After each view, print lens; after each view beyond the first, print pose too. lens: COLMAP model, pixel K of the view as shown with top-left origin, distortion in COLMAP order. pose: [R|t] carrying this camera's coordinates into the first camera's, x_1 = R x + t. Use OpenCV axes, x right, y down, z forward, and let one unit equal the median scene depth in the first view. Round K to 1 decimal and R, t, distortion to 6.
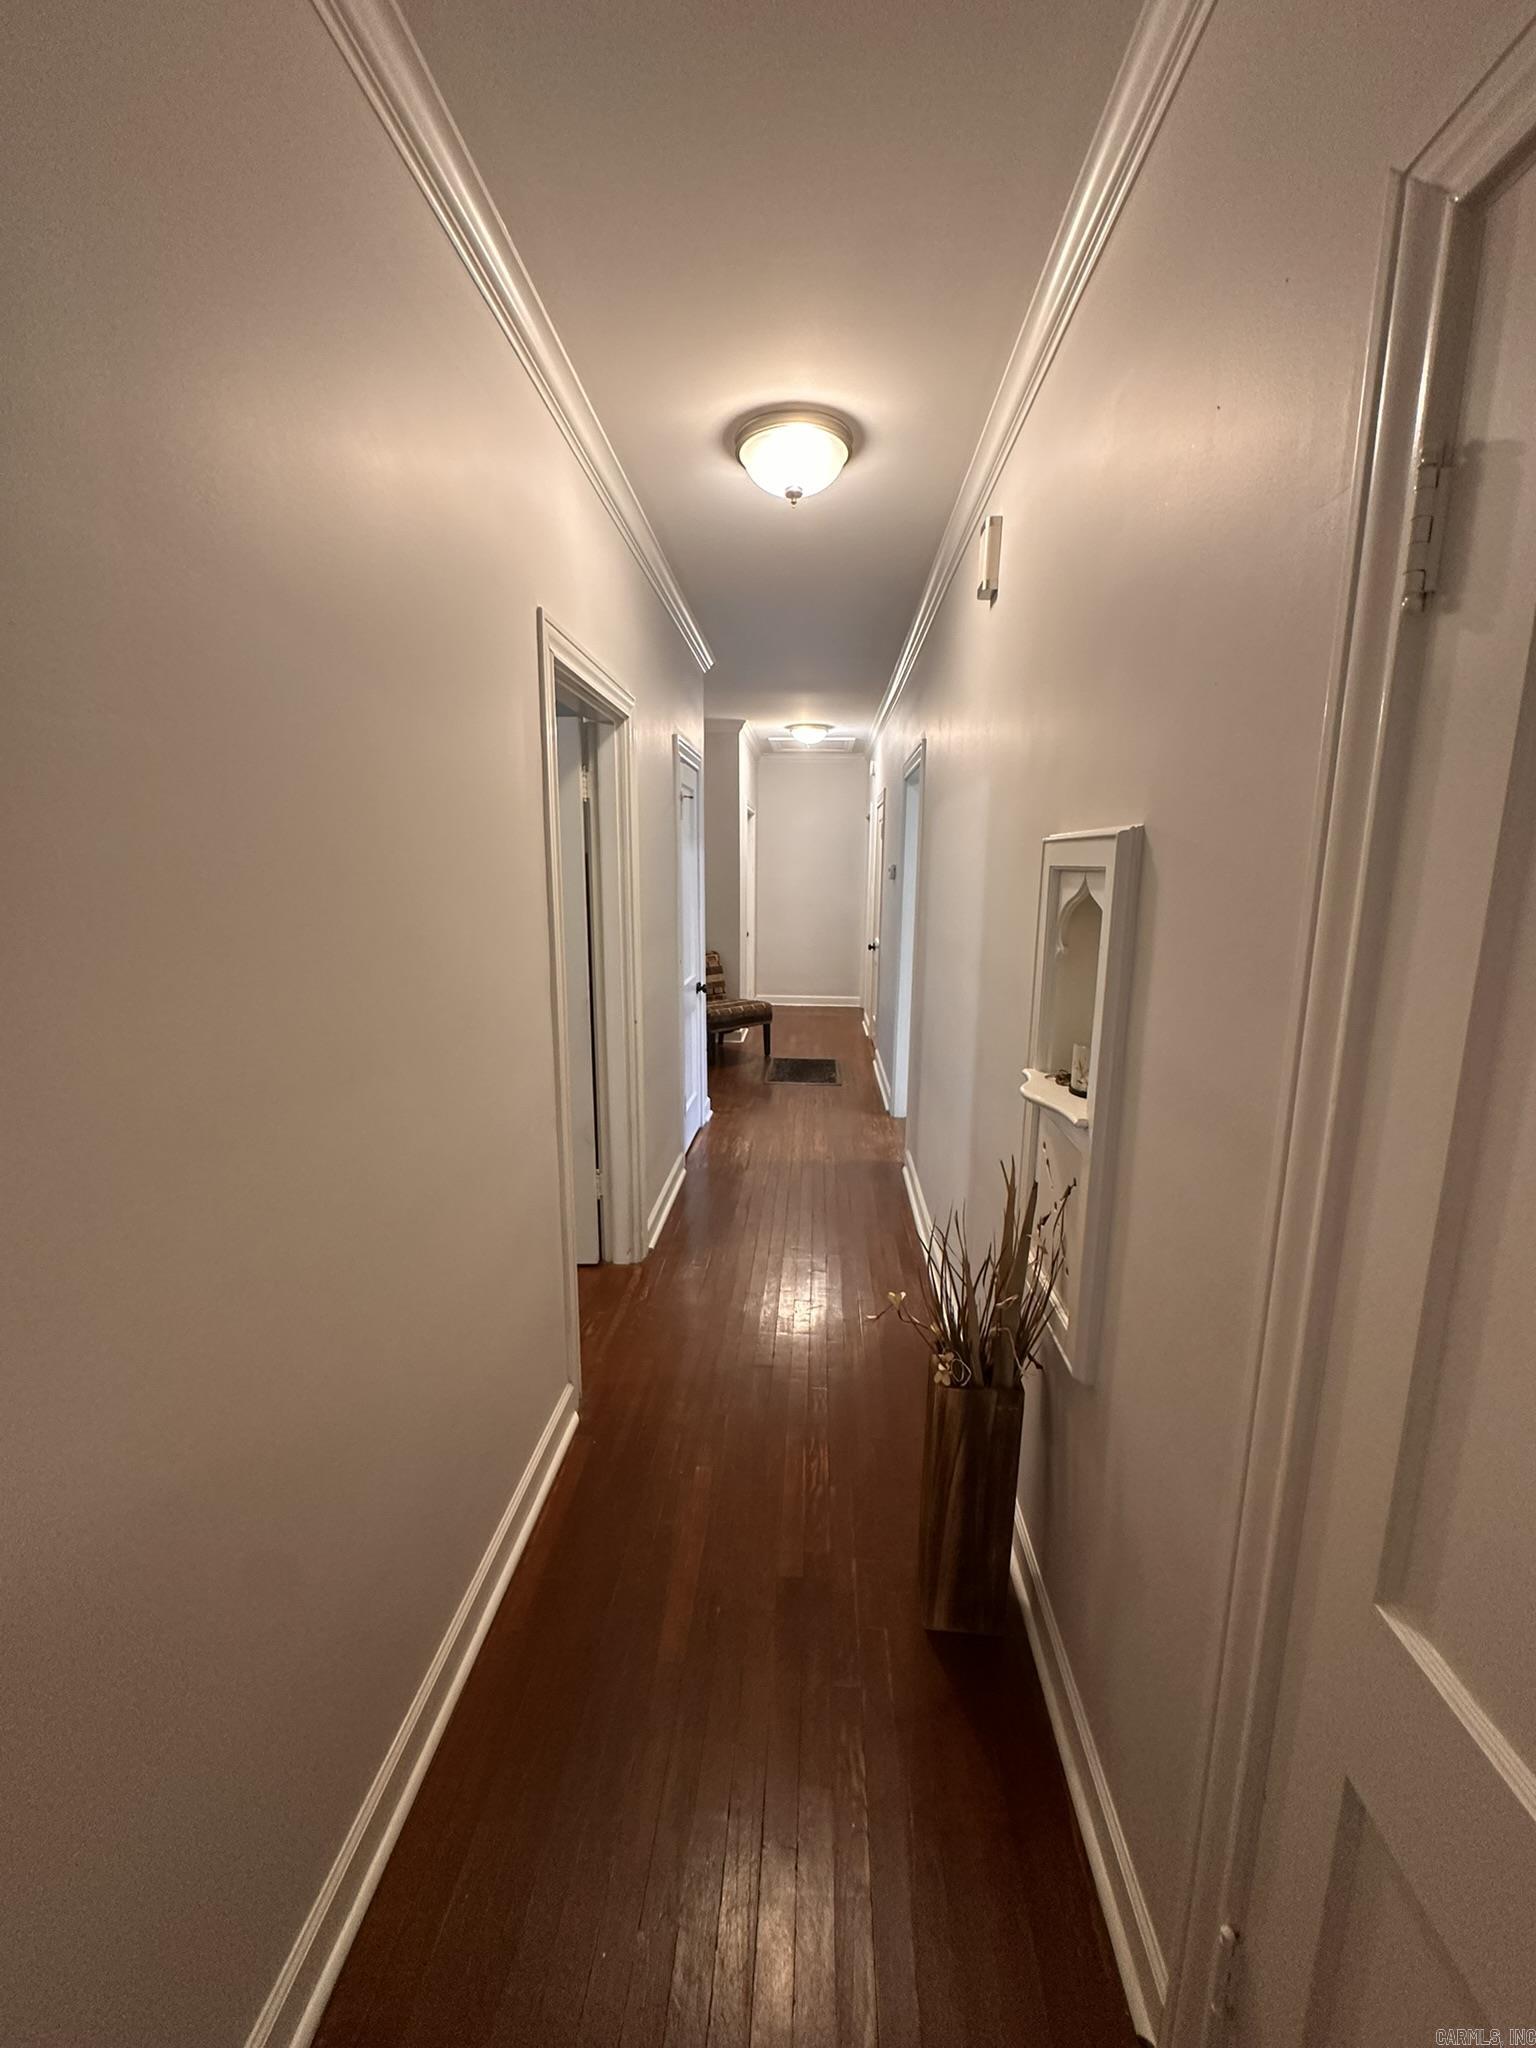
lens RADIAL K [[818.2, 0, 768.5], [0, 818.2, 1017.8], [0, 0, 1]] dist [-0.001211, 0.000497]
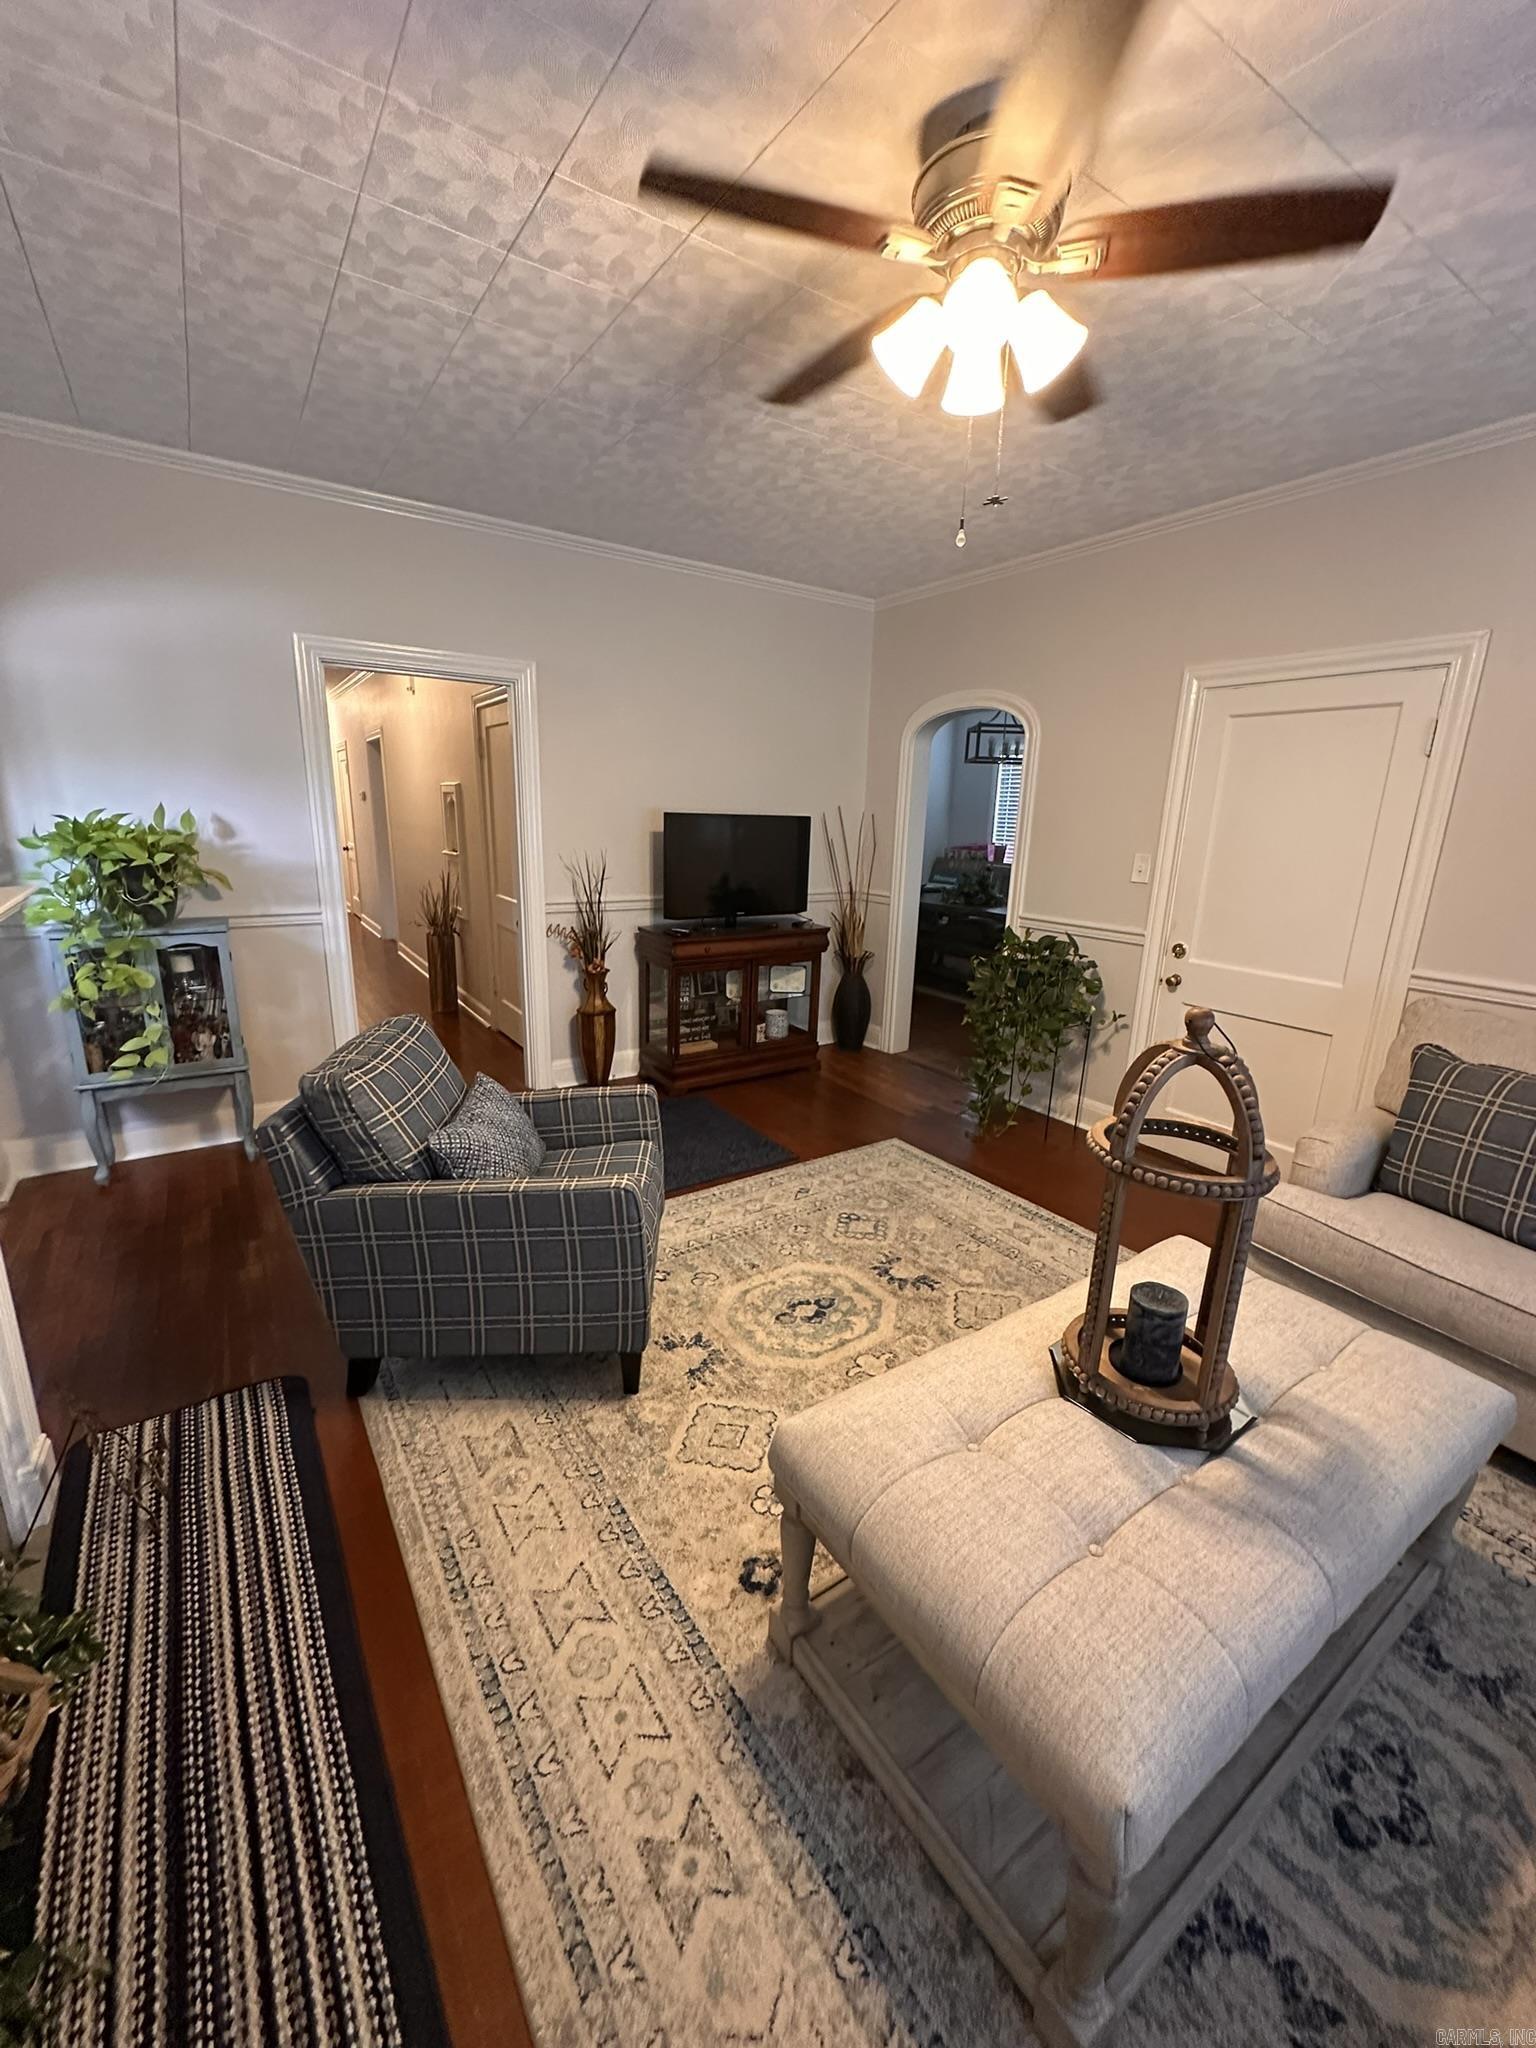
lens RADIAL K [[818.2, 0, 768.5], [0, 818.2, 1017.8], [0, 0, 1]] dist [-0.001211, 0.000497]
pose [[0.796644, -0.135081, 0.589162, -0.386645], [0.087845, 0.990234, 0.108257, 0.267392], [-0.598032, -0.034487, 0.800730, -1.389779]]
